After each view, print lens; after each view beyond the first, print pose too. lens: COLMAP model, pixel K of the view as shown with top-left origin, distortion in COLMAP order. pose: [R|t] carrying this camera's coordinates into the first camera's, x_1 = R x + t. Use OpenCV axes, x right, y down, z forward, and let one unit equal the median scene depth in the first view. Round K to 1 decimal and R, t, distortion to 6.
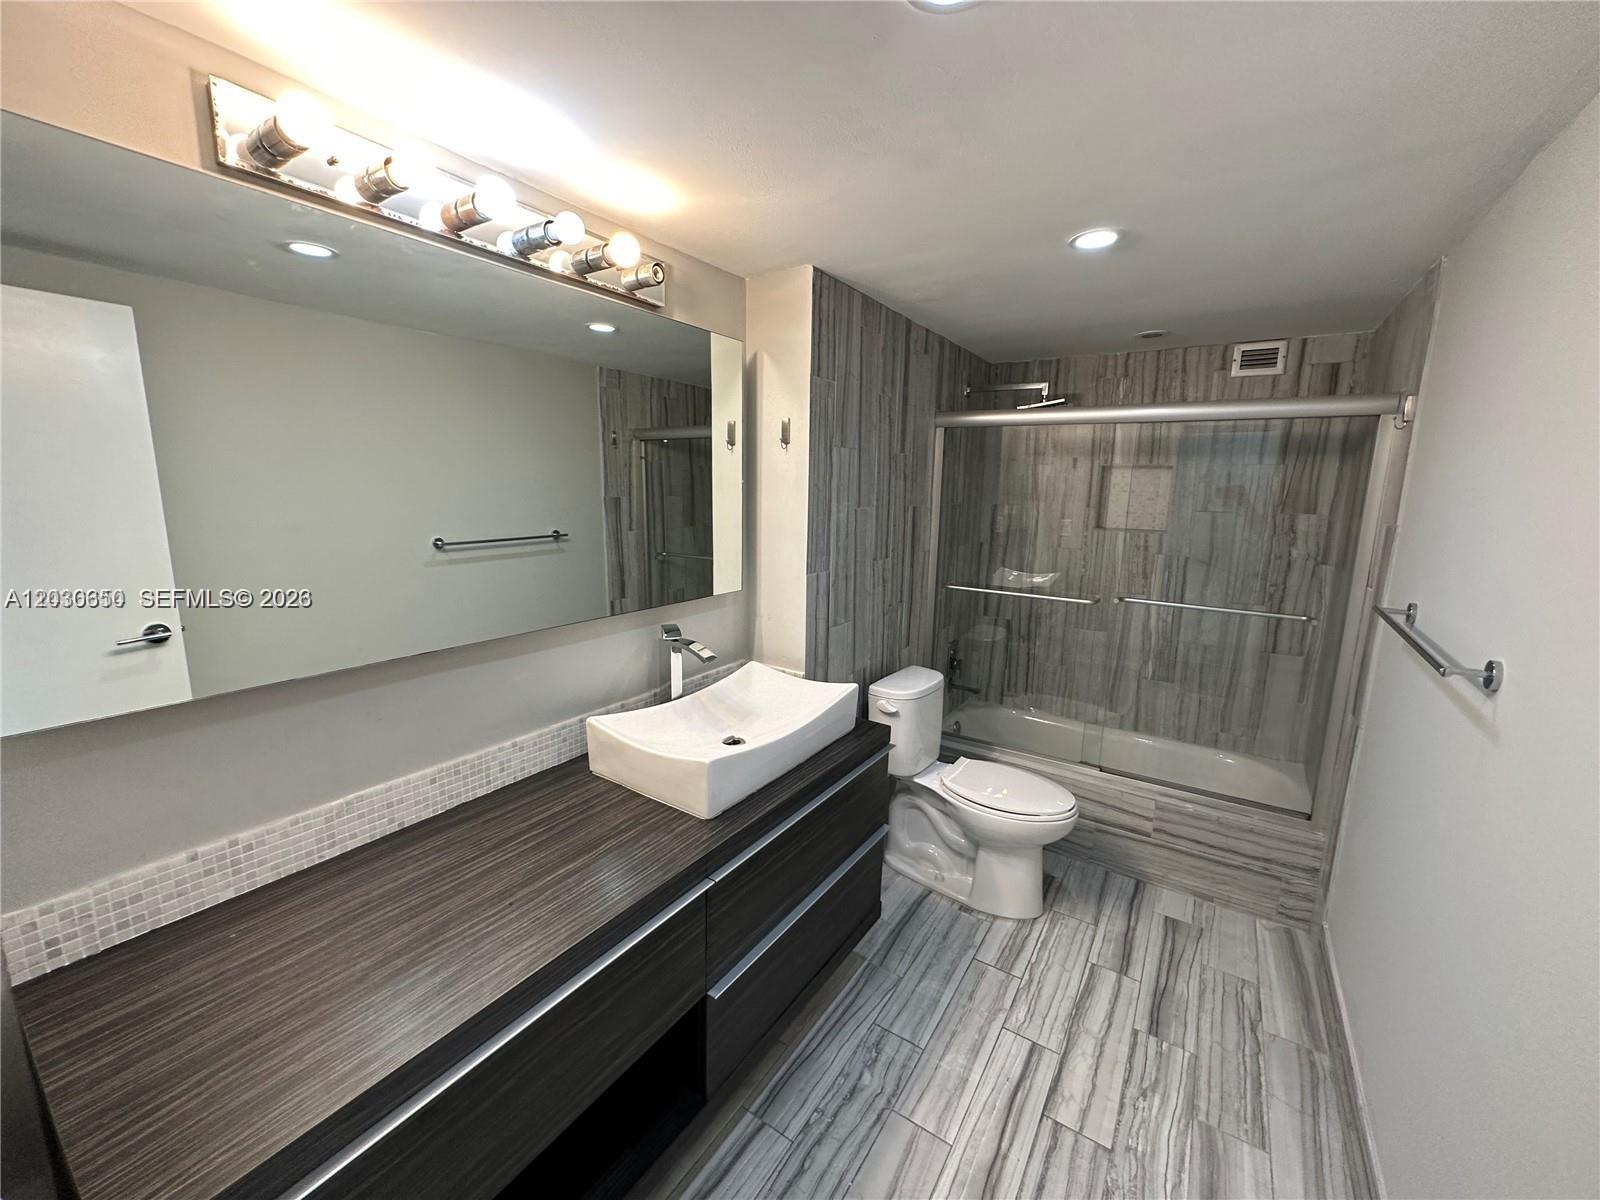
lens RADIAL K [[638.0, 0, 799.4], [0, 638.0, 597.4], [0, 0, 1]] dist [-0.003644, 0.001345]
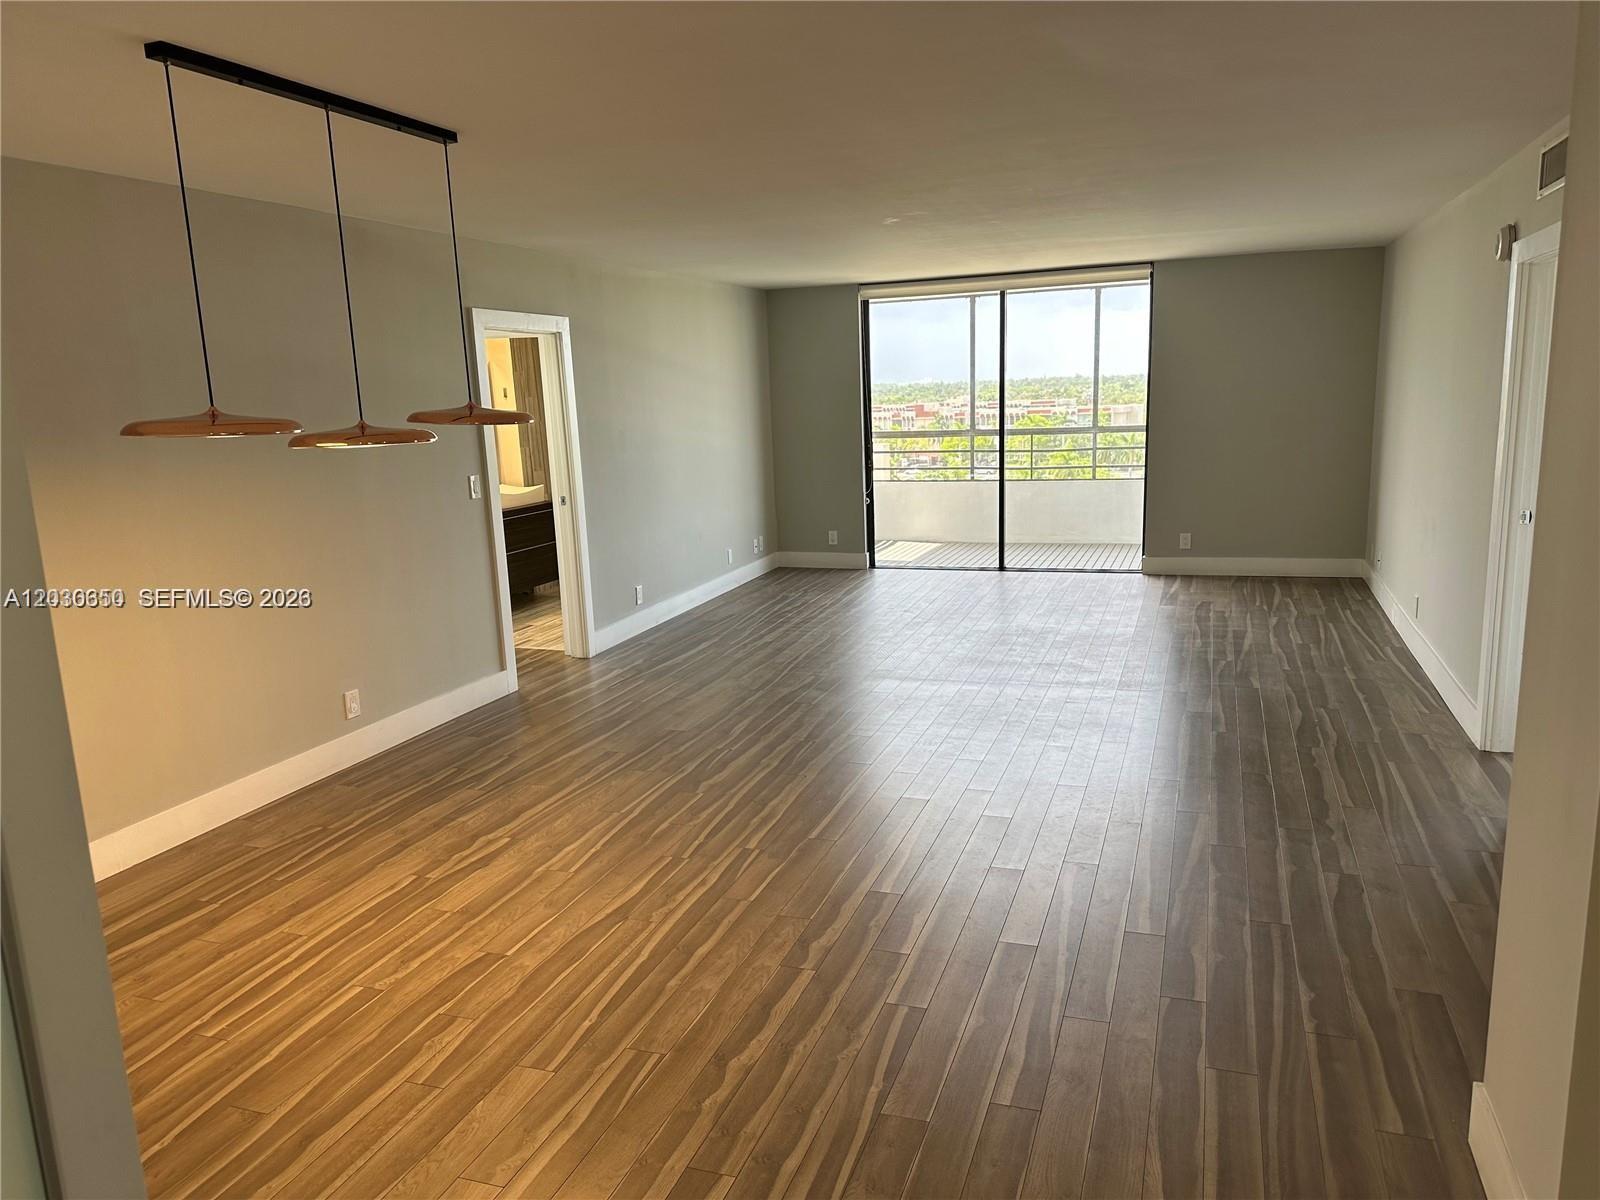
lens RADIAL K [[1115.0, 0, 808.0], [0, 1115.0, 607.3], [0, 0, 1]] dist [0.114863, -0.167970]
pose [[0.966860, -0.102105, 0.234001, 0.006813], [0.097552, 0.994748, 0.030982, 0.558593], [-0.235935, -0.007128, 0.971743, -3.569060]]
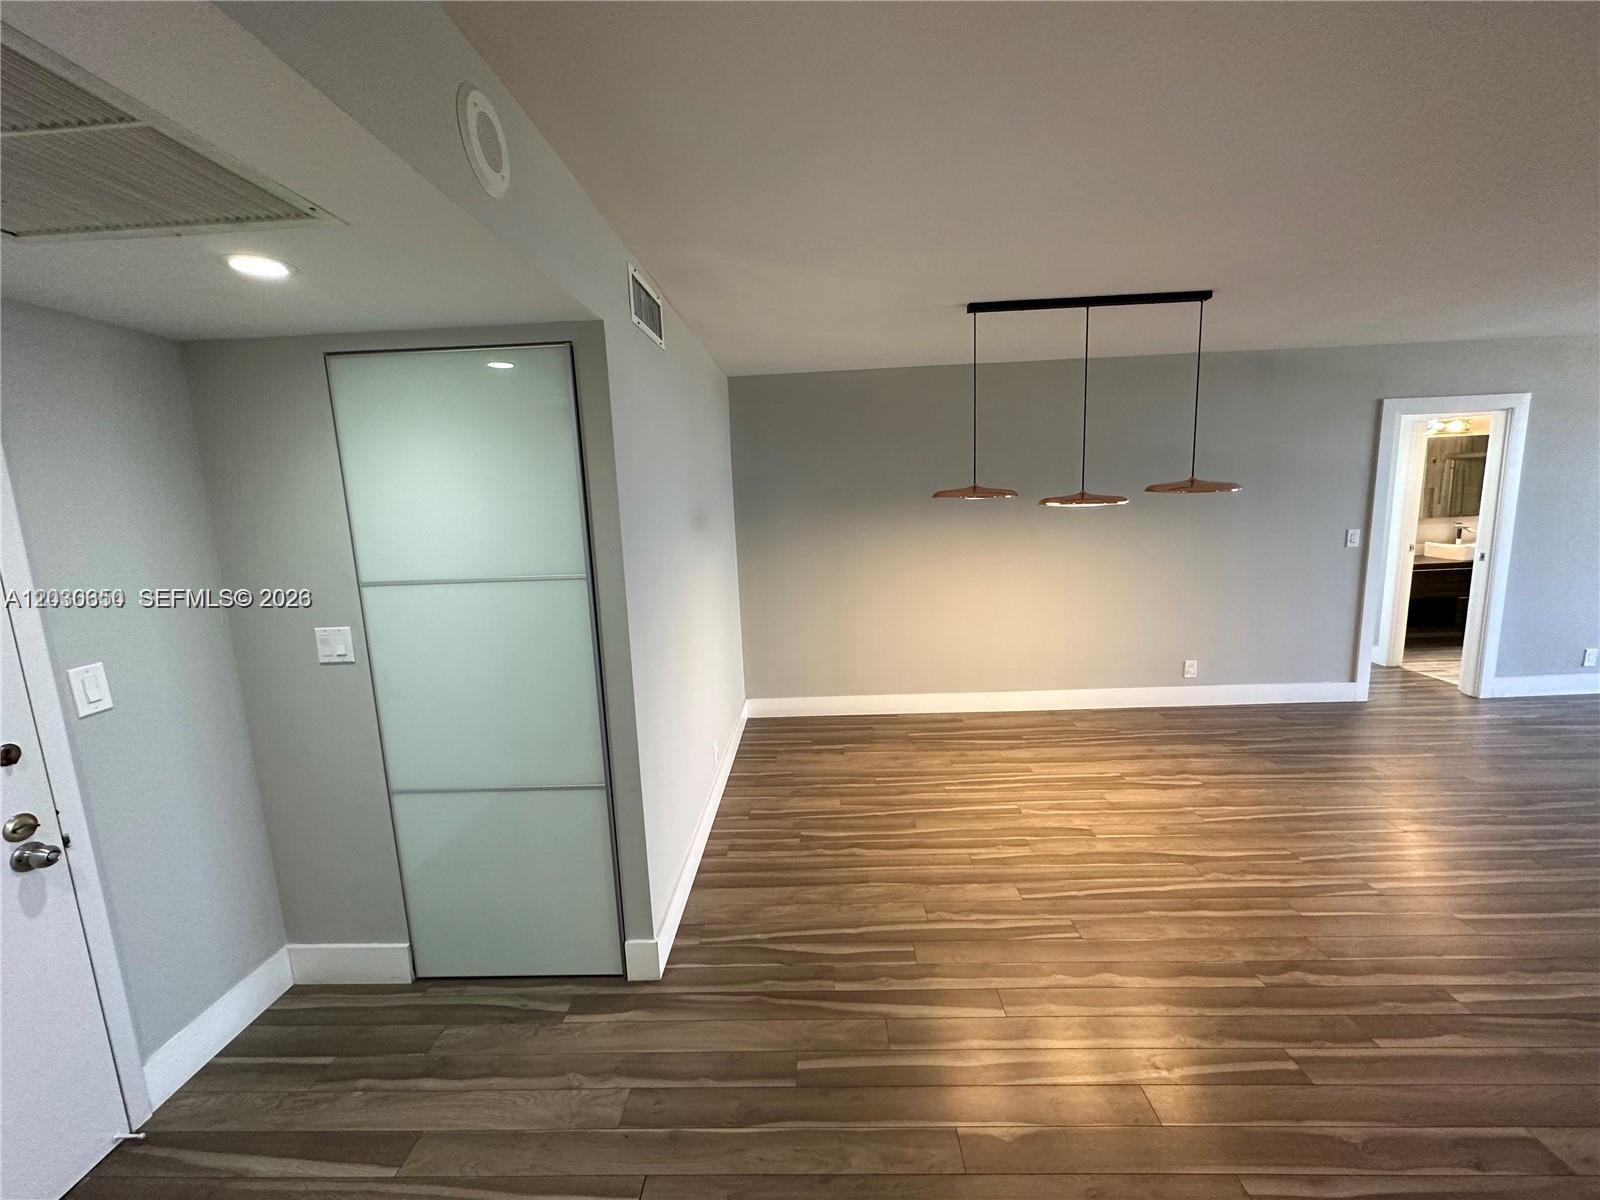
lens RADIAL K [[638.0, 0, 799.4], [0, 638.0, 597.4], [0, 0, 1]] dist [-0.003644, 0.001345]
pose [[0.528100, 0.088430, -0.844565, 0.722449], [-0.095164, 0.994461, 0.044619, 0.534617], [0.843833, 0.056809, 0.533590, -3.232271]]
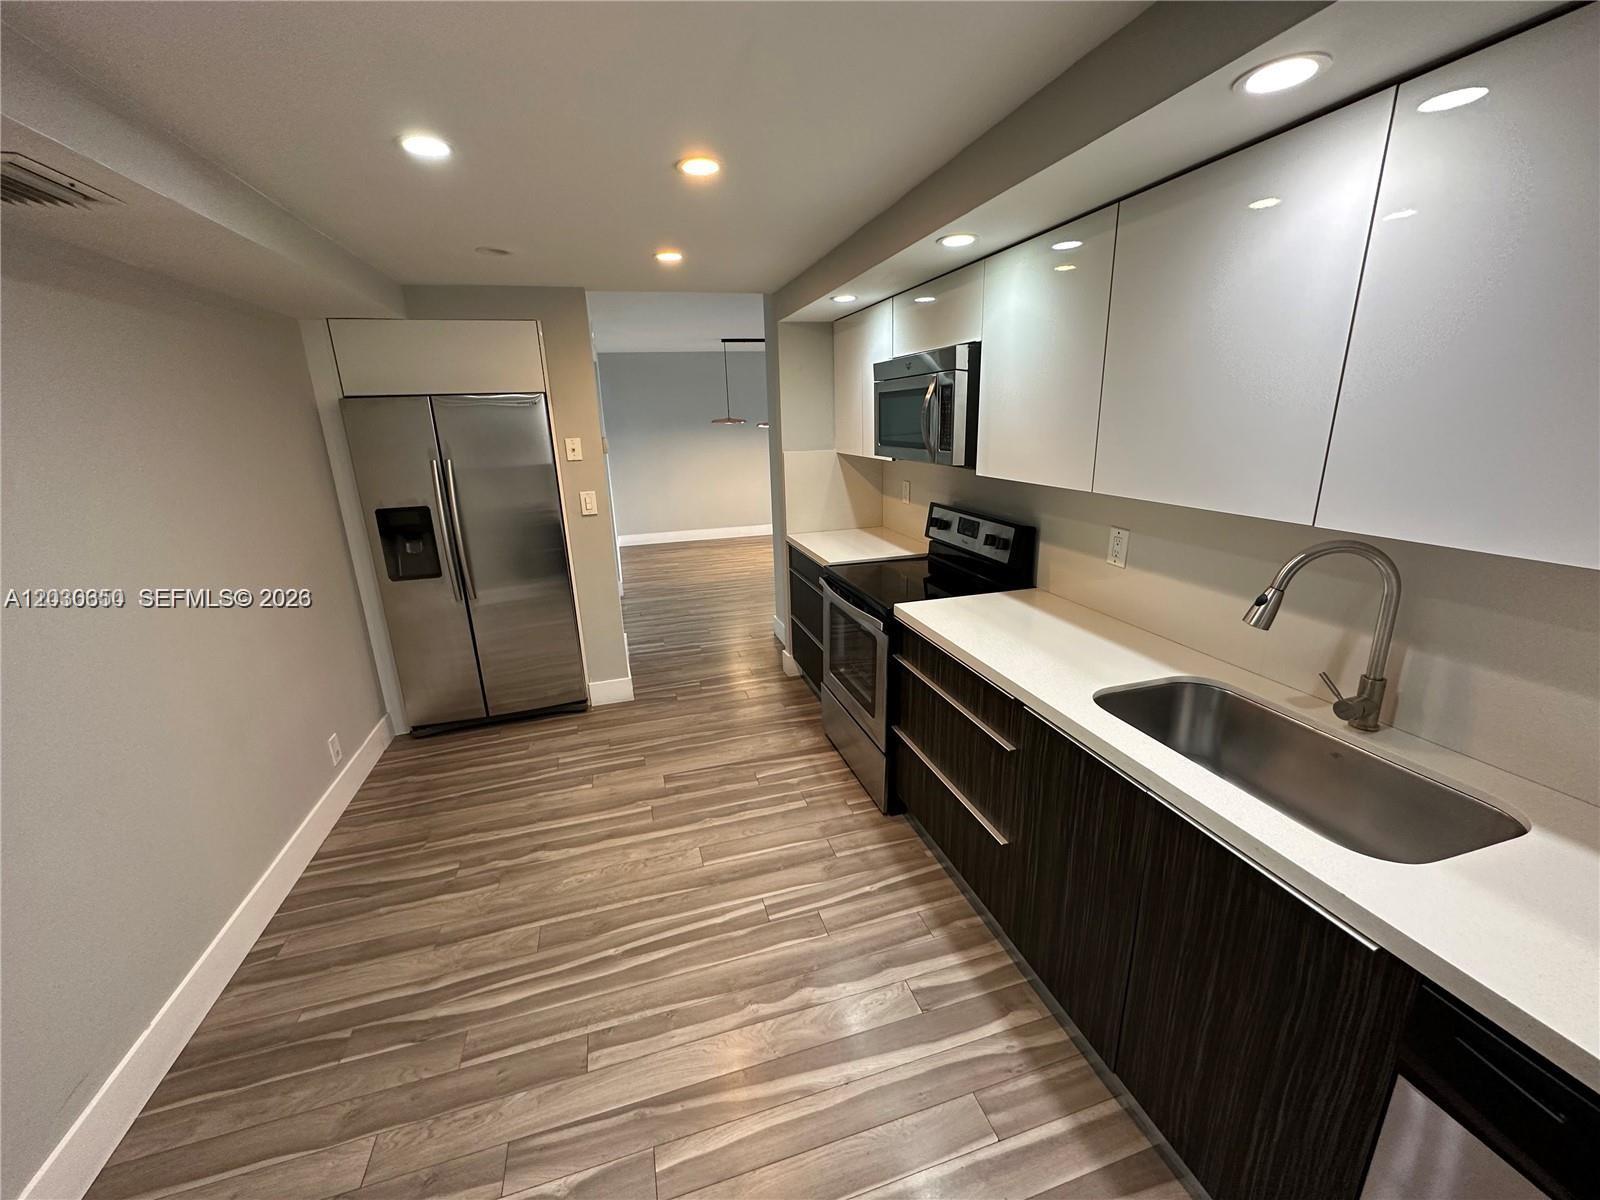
lens RADIAL K [[638.0, 0, 799.4], [0, 638.0, 597.4], [0, 0, 1]] dist [-0.003644, 0.001345]
pose [[0.765588, 0.136500, -0.628683, 2.270421], [-0.063326, 0.988475, 0.137503, 0.769099], [0.640207, -0.065459, 0.765409, -4.585117]]
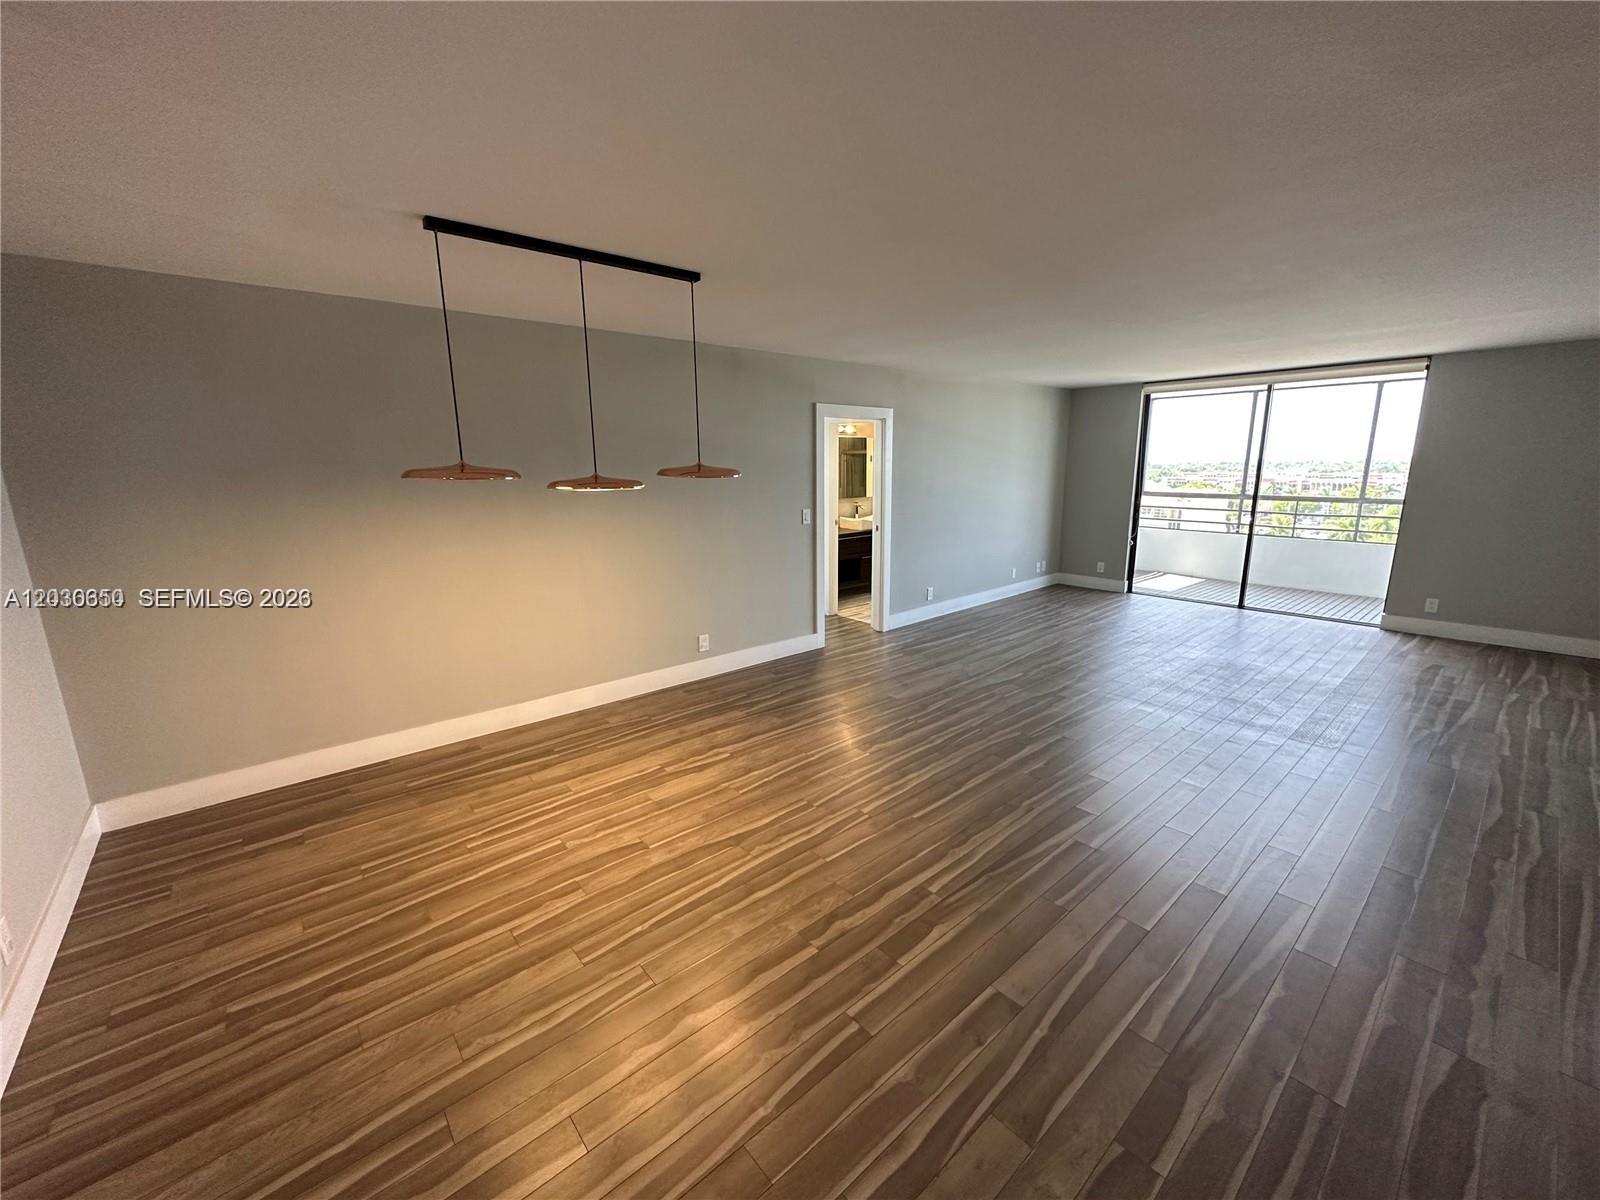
lens RADIAL K [[638.0, 0, 799.4], [0, 638.0, 597.4], [0, 0, 1]] dist [-0.003644, 0.001345]
pose [[0.963260, 0.025209, -0.267384, 0.559820], [-0.016381, 0.999246, 0.035199, 0.494264], [0.268070, -0.029526, 0.962947, -3.060806]]
